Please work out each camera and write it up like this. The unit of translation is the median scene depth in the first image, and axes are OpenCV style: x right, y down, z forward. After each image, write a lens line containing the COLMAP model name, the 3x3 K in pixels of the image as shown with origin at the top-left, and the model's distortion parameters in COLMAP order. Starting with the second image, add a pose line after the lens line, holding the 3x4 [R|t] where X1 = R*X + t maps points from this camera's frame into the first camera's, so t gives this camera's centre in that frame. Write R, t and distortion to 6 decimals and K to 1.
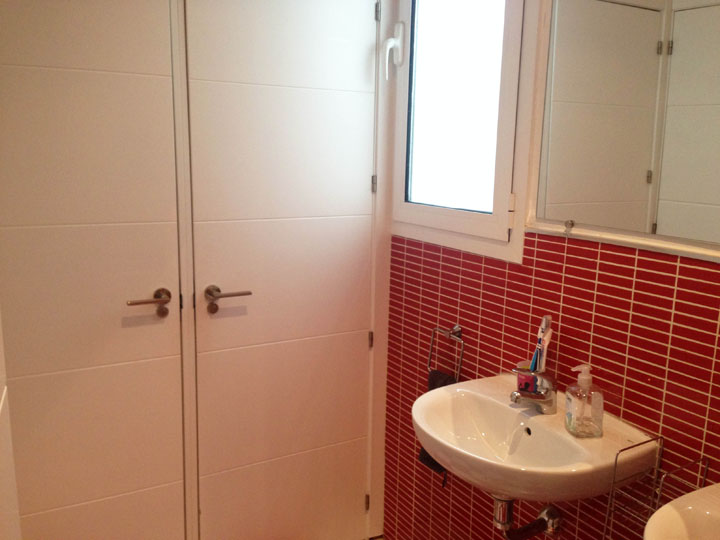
lens RADIAL K [[674.2, 0, 360.3], [0, 674.2, 270.0], [0, 0, 1]] dist [-0.002677, 0.000000]
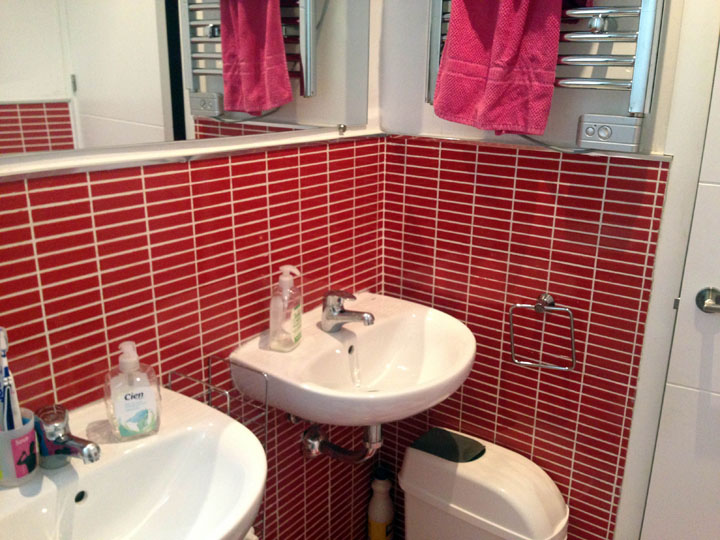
lens RADIAL K [[674.2, 0, 360.2], [0, 674.2, 269.3], [0, 0, 1]] dist [-0.002677, 0.000000]
pose [[-0.400140, -0.290050, 0.869344, -0.366179], [0.137468, 0.918867, 0.369846, -0.162699], [-0.906085, 0.267498, -0.327803, 0.994371]]
